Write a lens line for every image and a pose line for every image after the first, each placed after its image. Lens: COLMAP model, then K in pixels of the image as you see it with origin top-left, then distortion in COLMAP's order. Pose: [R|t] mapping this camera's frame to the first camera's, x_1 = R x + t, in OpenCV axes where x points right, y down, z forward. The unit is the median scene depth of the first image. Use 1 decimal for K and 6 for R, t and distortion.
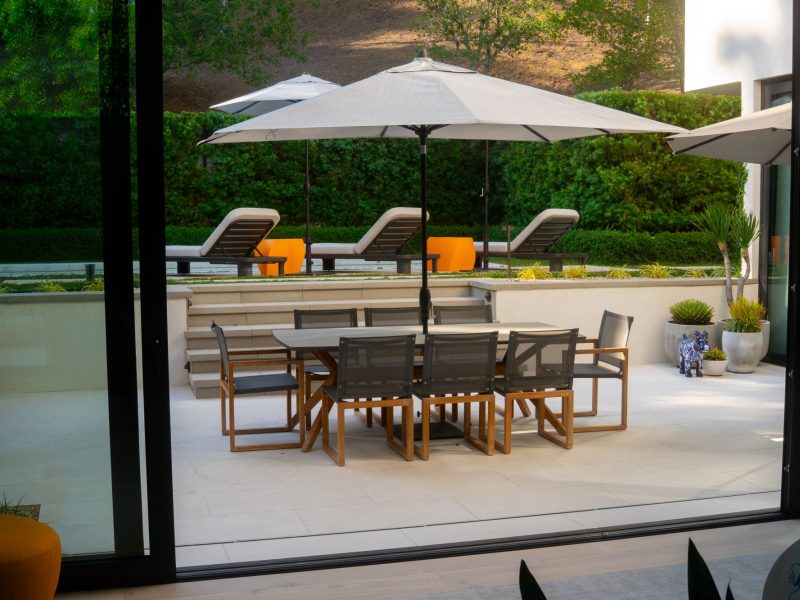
lens RADIAL K [[1109.8, 0, 400.0], [0, 1109.8, 300.0], [0, 0, 1]] dist [-0.301471, 0.015107]
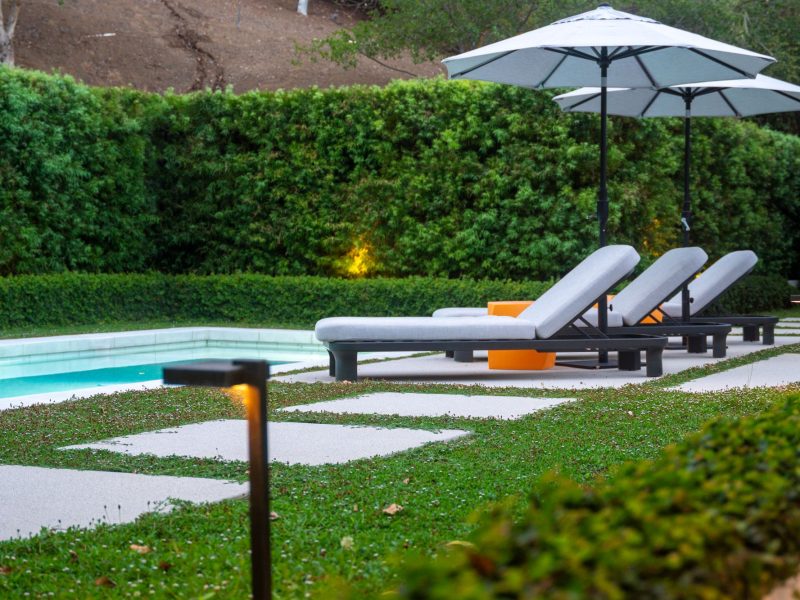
lens RADIAL K [[1509.8, 0, 400.0], [0, 1509.8, 300.0], [0, 0, 1]] dist [-0.069318, -0.225231]
pose [[0.658940, -0.012687, 0.752088, -0.481538], [0.047923, 0.998534, -0.025144, -0.027432], [-0.750667, 0.052611, 0.658582, 0.382083]]
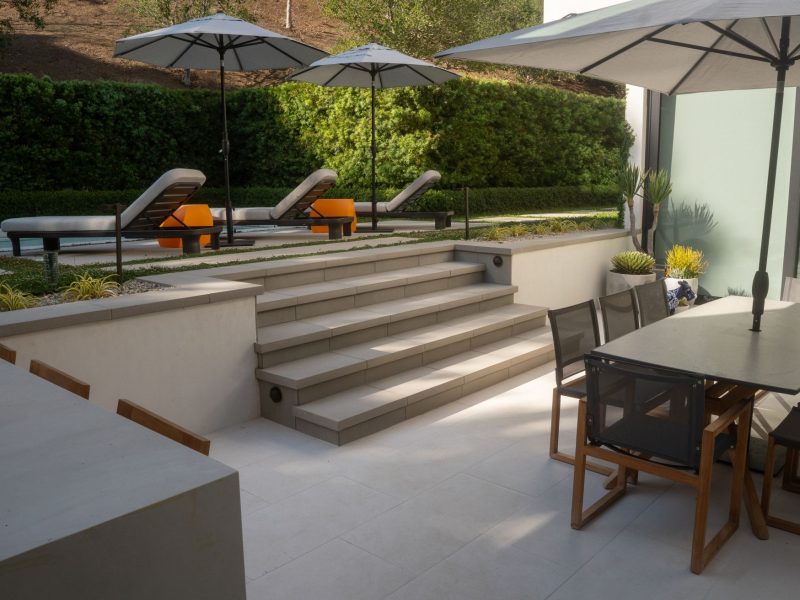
lens RADIAL K [[695.4, 0, 400.0], [0, 695.4, 300.0], [0, 0, 1]] dist [-0.072206, -0.005712]
pose [[0.838149, -0.096489, 0.536838, -0.182976], [0.044295, 0.993019, 0.109324, -0.022178], [-0.543639, -0.067851, 0.836572, 0.304062]]
